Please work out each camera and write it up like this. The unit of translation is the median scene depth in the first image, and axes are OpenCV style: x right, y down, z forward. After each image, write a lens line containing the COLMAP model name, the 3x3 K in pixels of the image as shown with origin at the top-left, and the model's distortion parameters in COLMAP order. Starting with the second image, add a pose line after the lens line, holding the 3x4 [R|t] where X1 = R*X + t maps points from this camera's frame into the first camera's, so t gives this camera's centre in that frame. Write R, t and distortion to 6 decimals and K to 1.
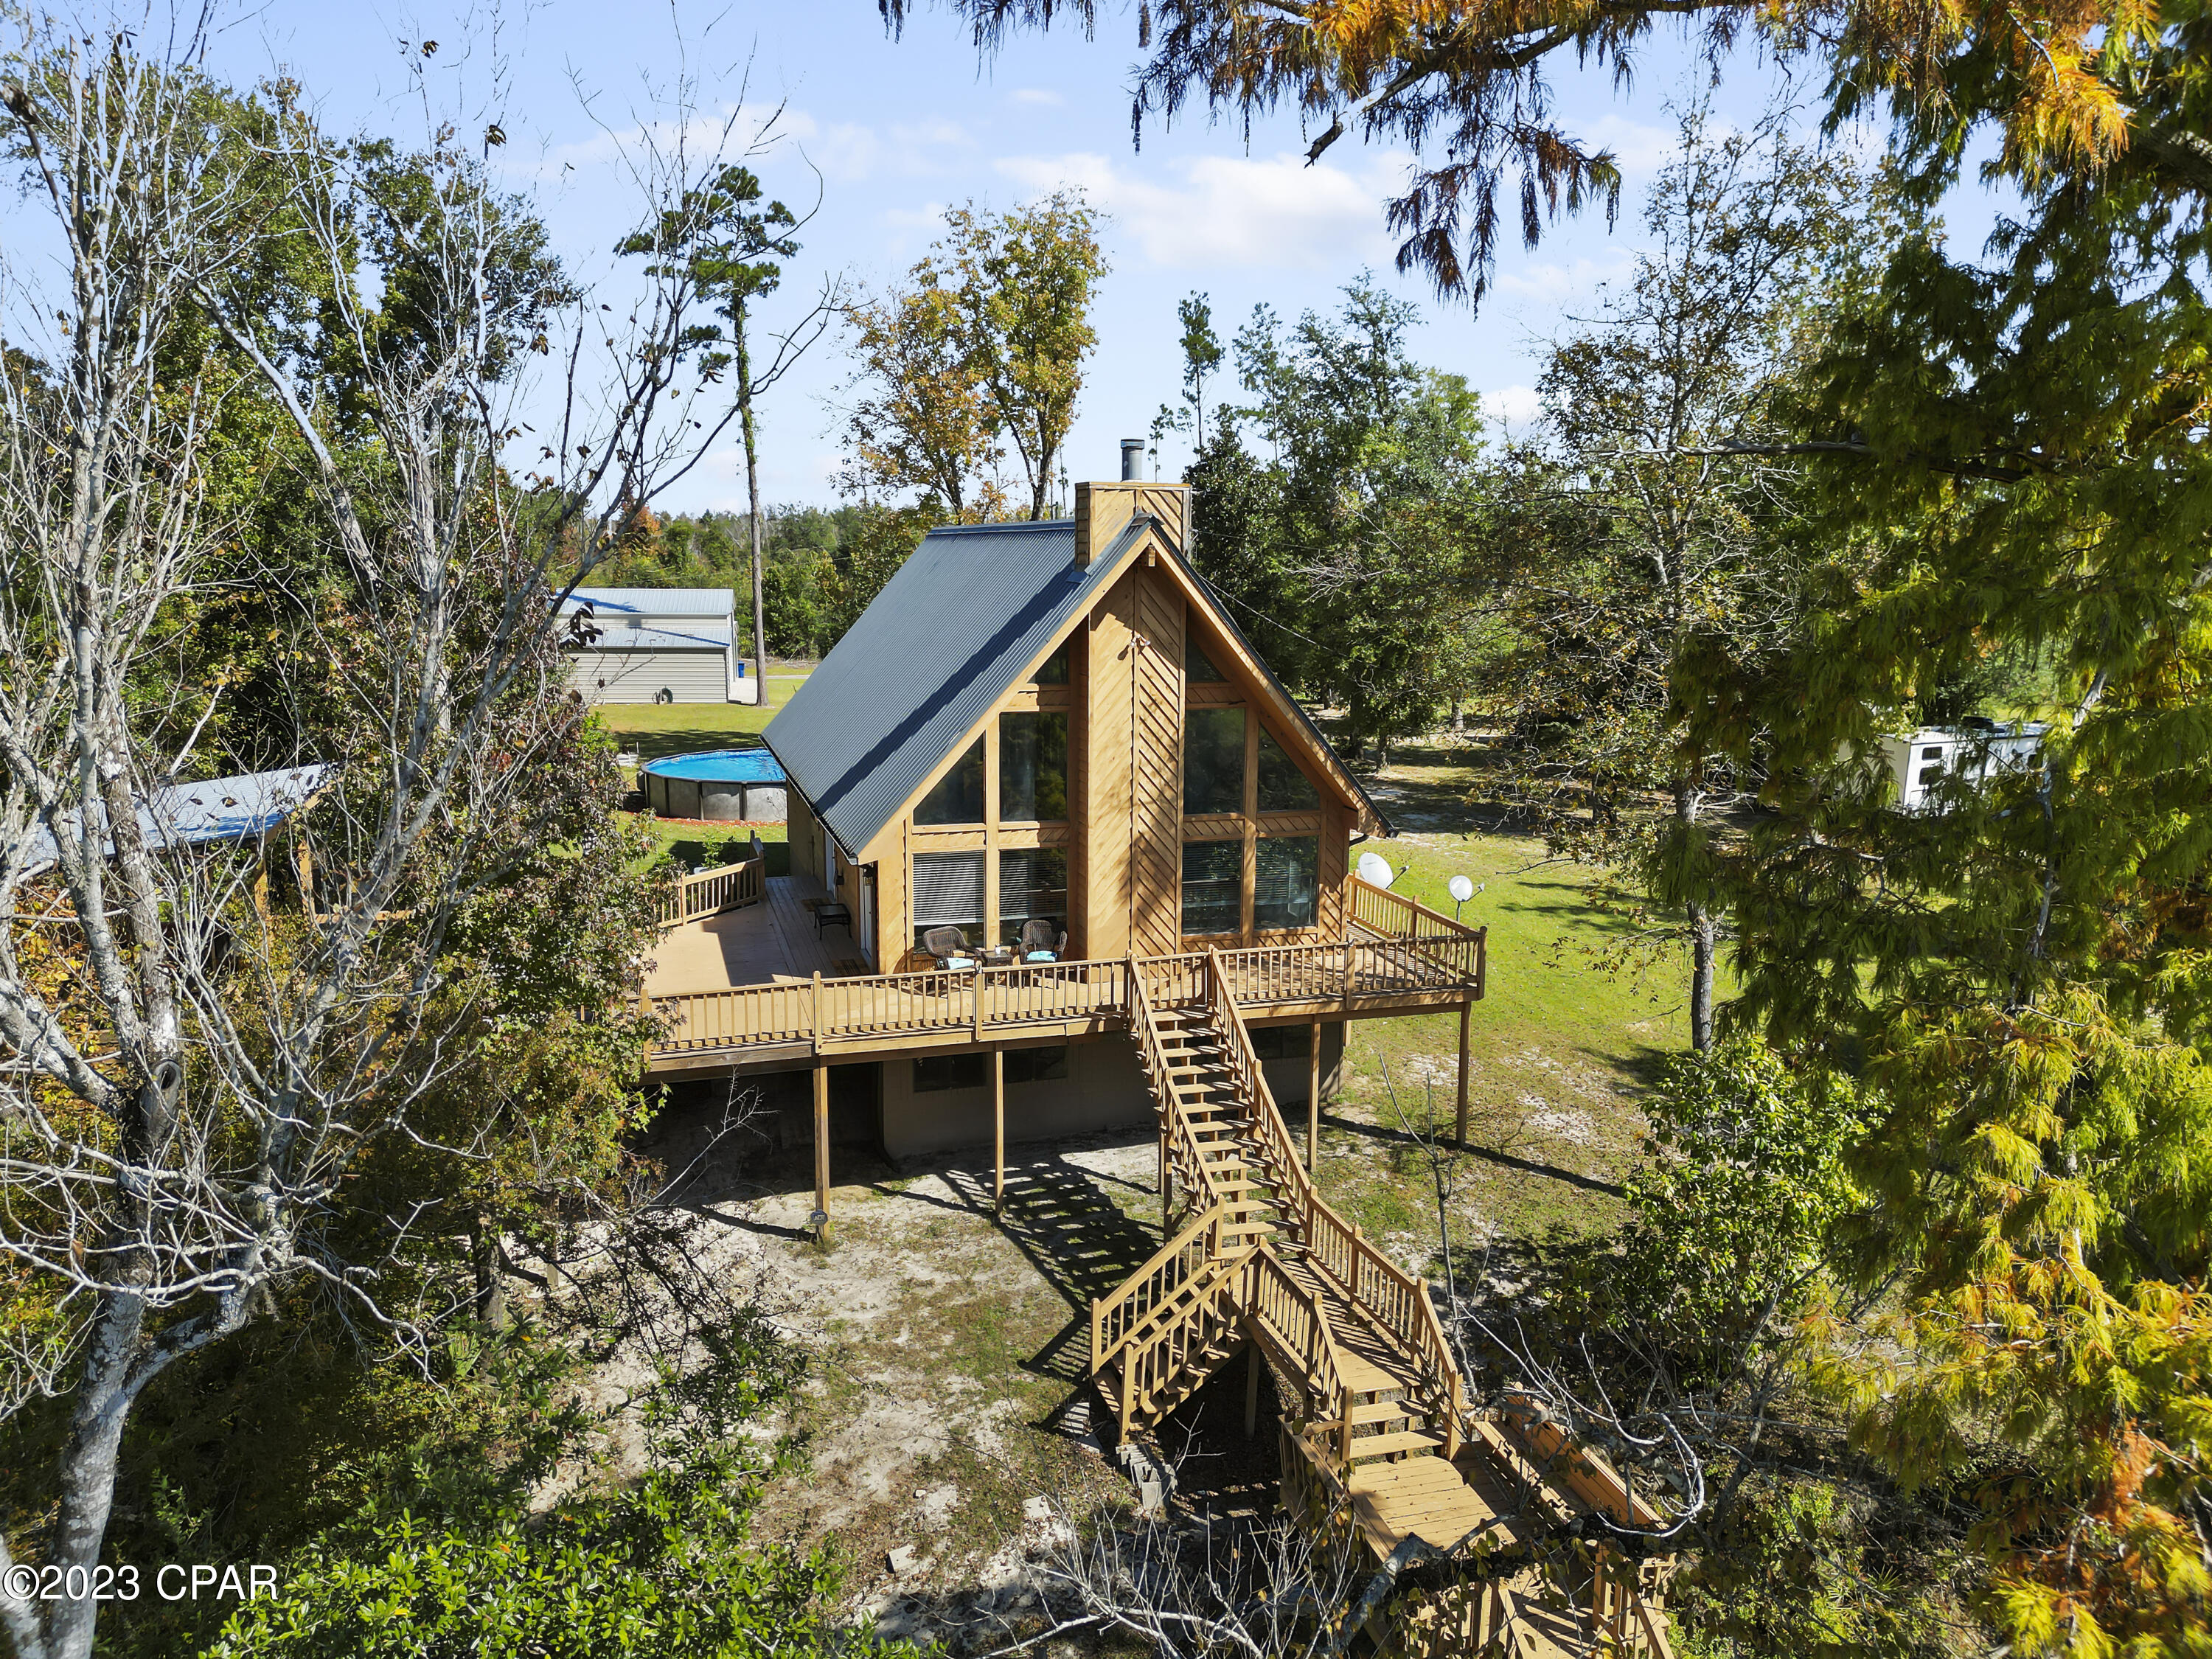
lens RADIAL K [[1568.4, 0, 1106.0], [0, 1568.4, 829.5], [0, 0, 1]] dist [0.007127, -0.000674]
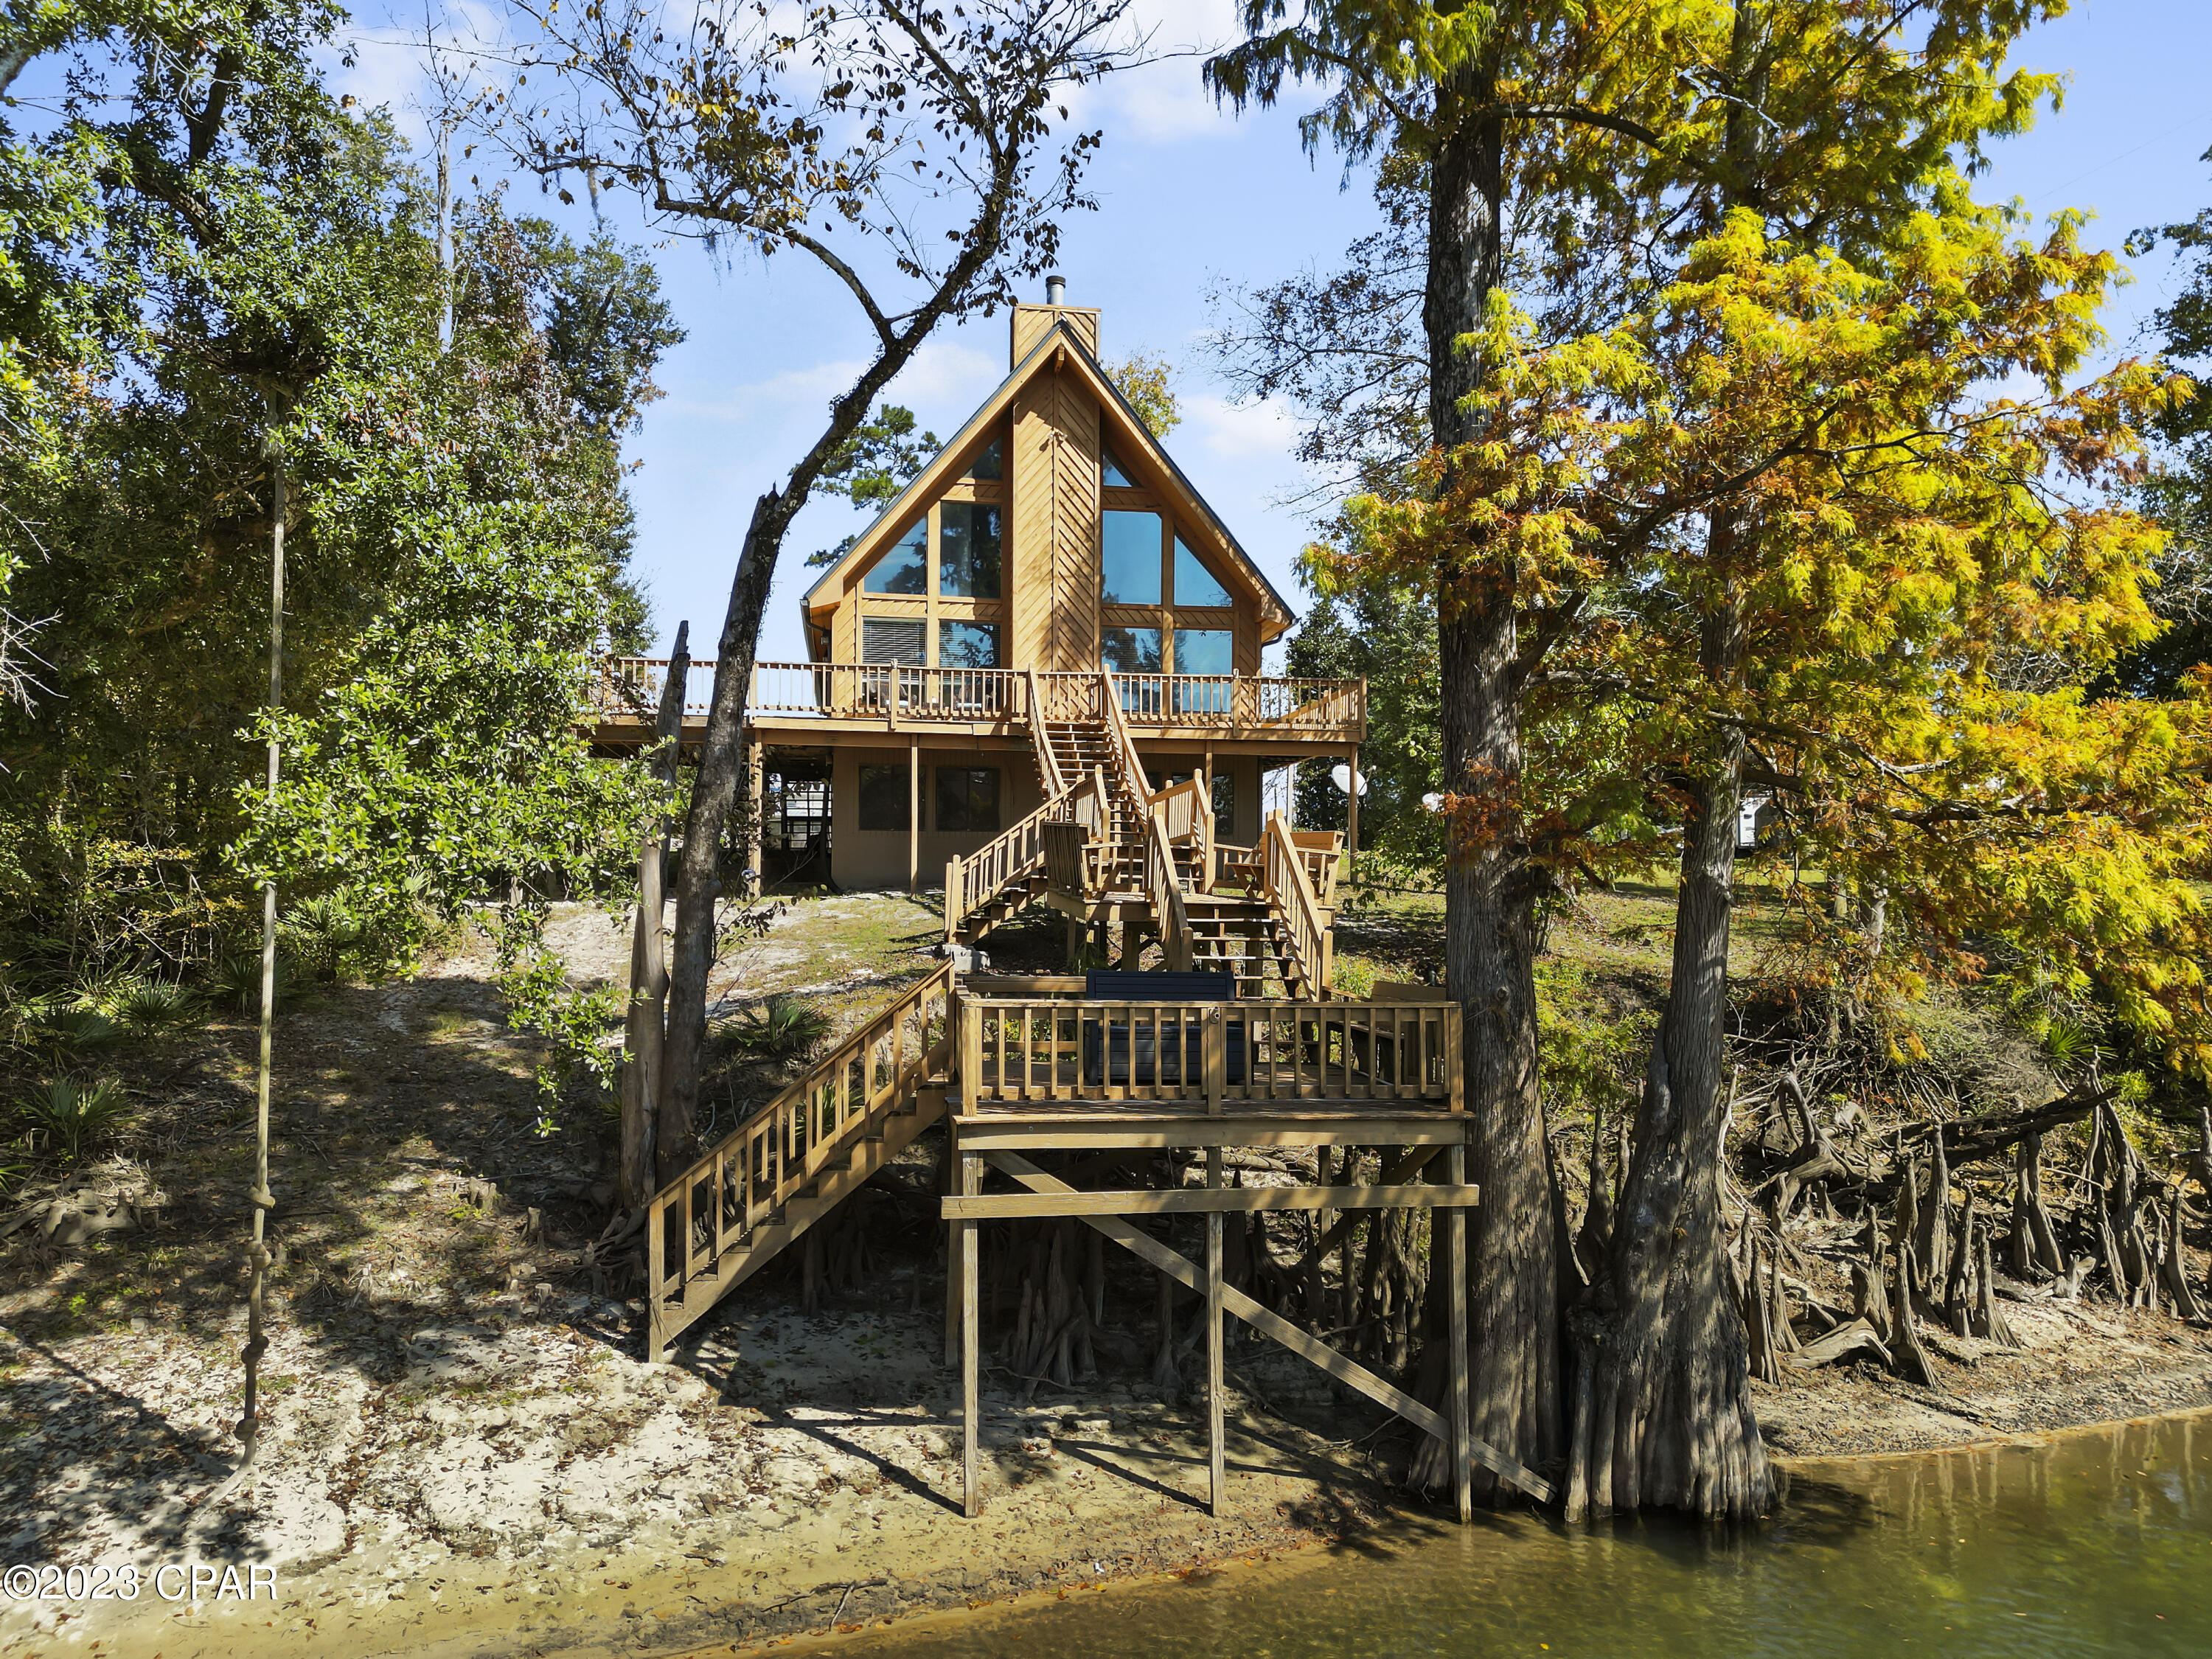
lens RADIAL K [[1530.7, 0, 1099.9], [0, 1530.7, 856.7], [0, 0, 1]] dist [0.002457, 0.000085]
pose [[0.991406, -0.005609, -0.130698, 0.201533], [-0.020416, 0.980206, -0.196927, 0.416832], [0.129215, 0.197902, 0.971668, -0.050701]]
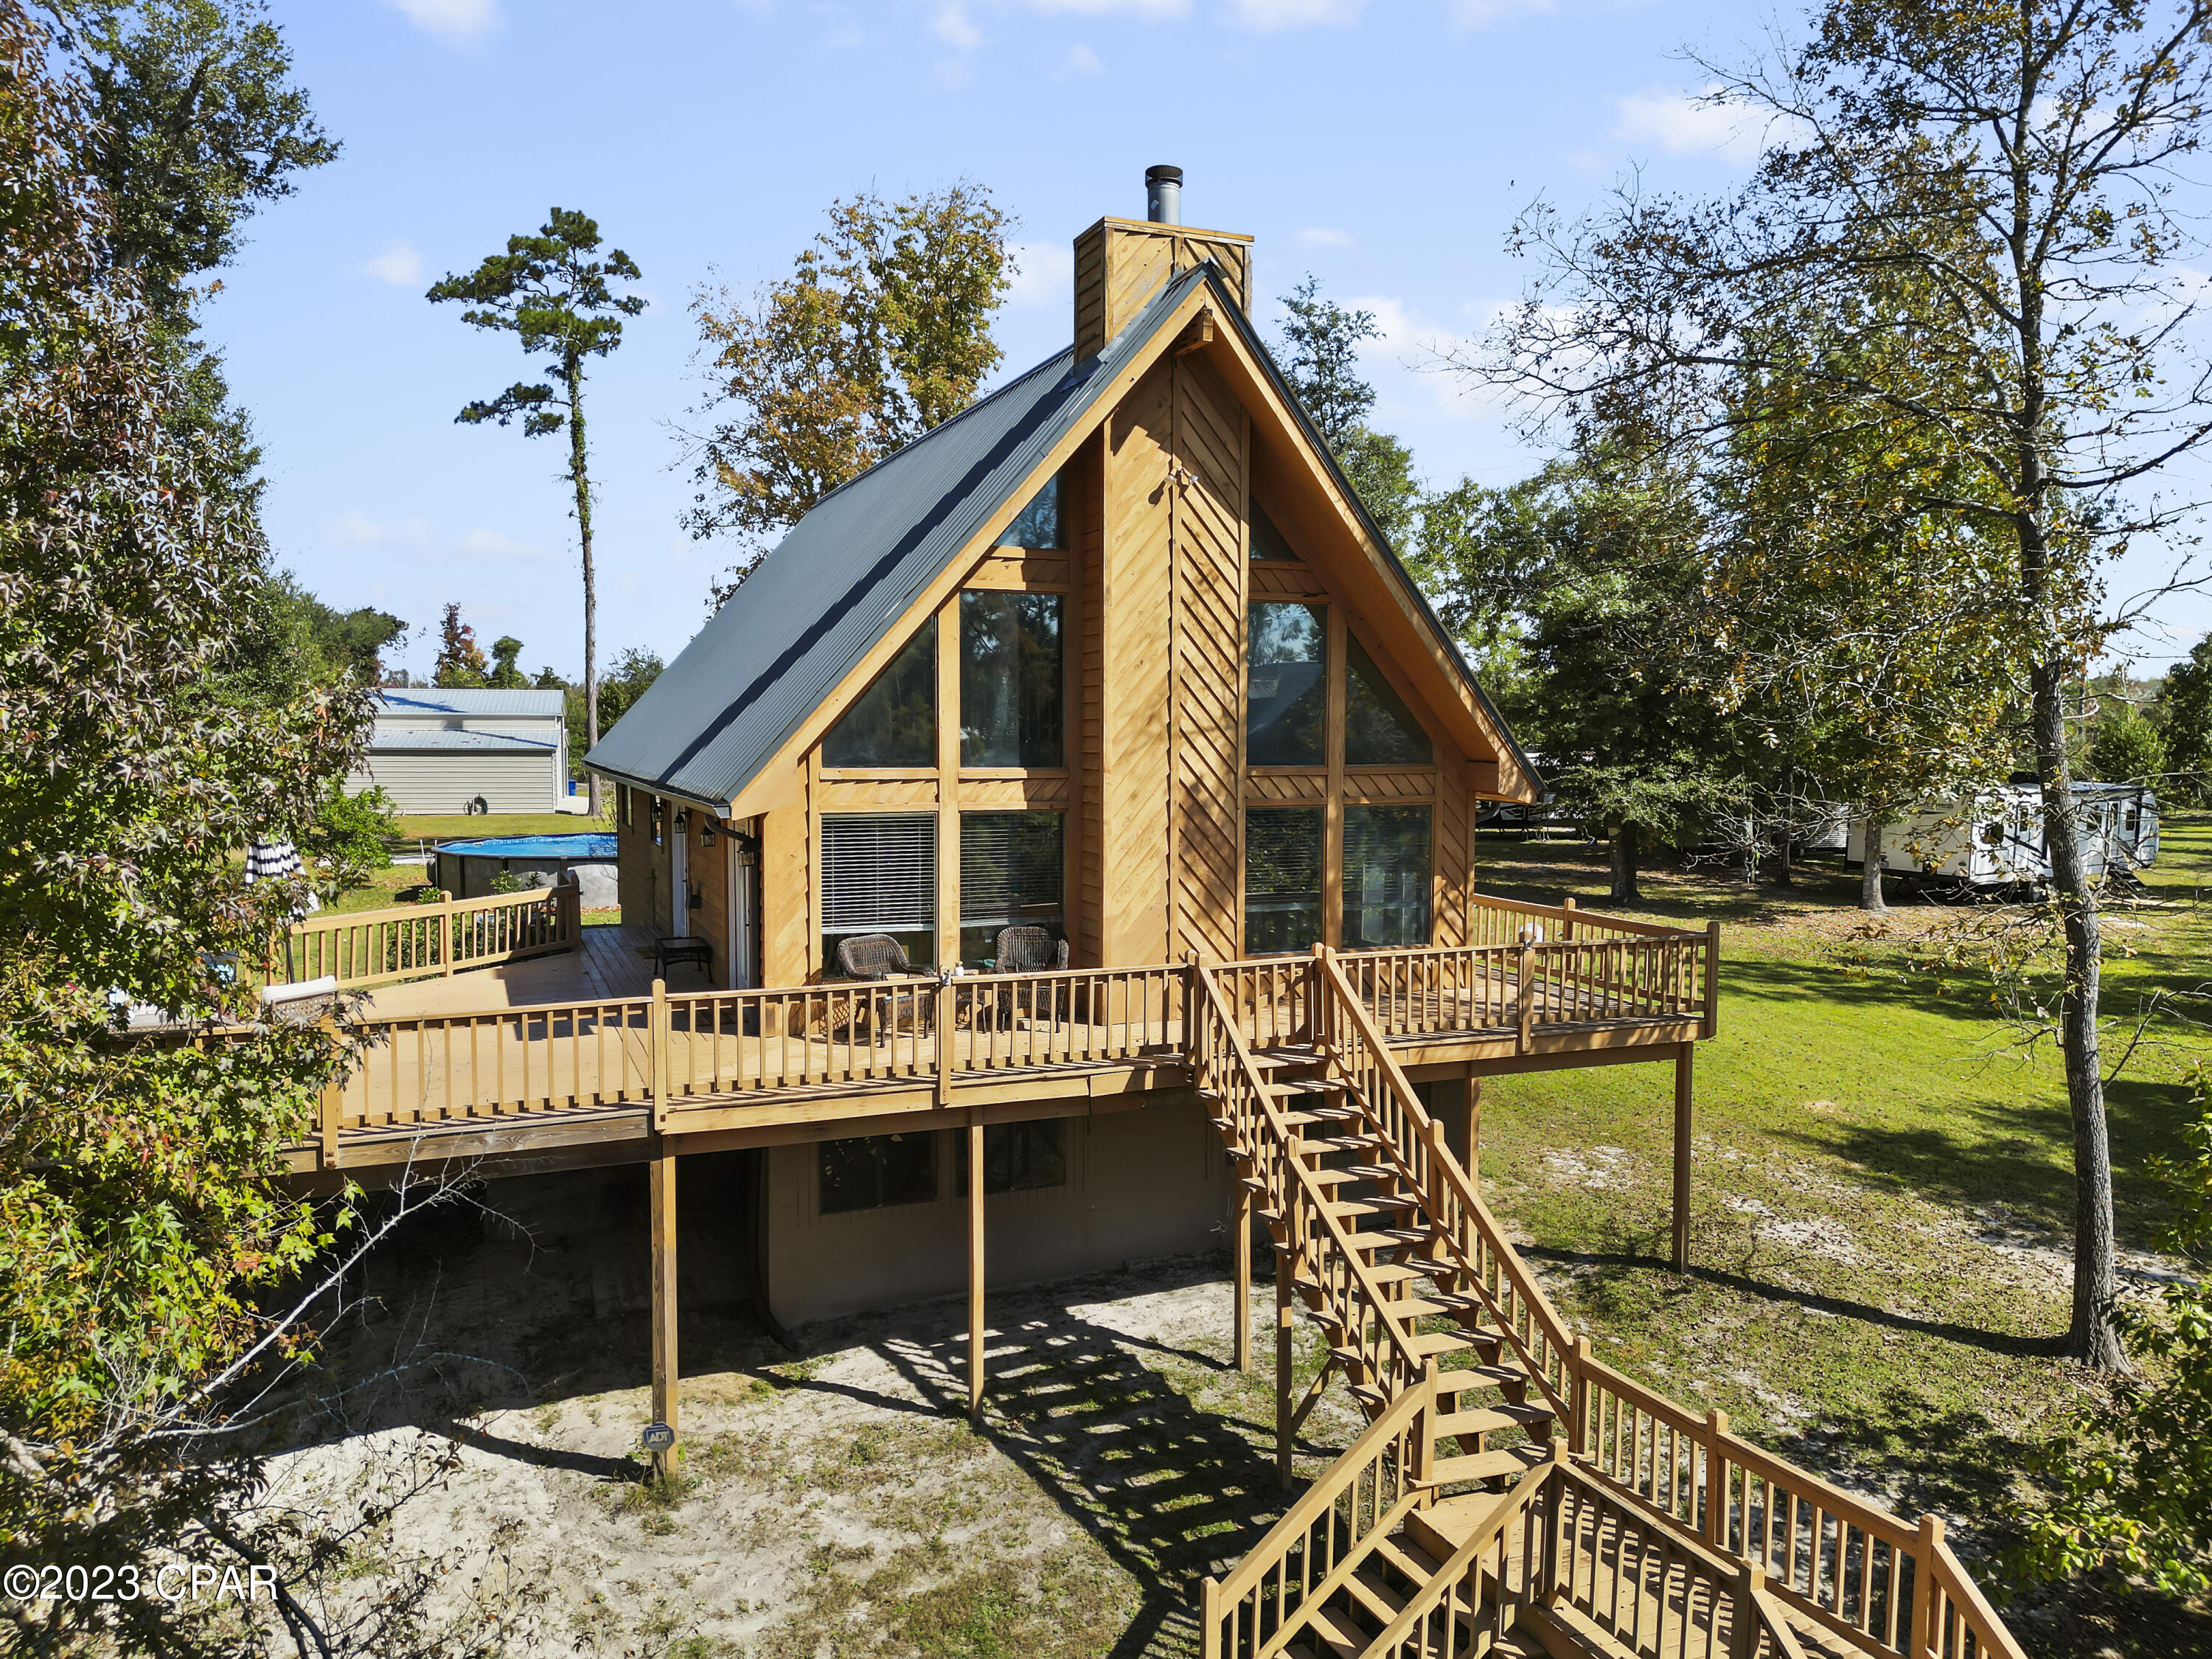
lens RADIAL K [[1594.2, 0, 1106.0], [0, 1594.2, 829.5], [0, 0, 1]] dist [0.007975, 0.004788]
pose [[0.995731, -0.009898, 0.091774, -0.069982], [0.019516, 0.994333, -0.104500, 0.089848], [-0.090220, 0.105845, 0.990281, 0.377546]]
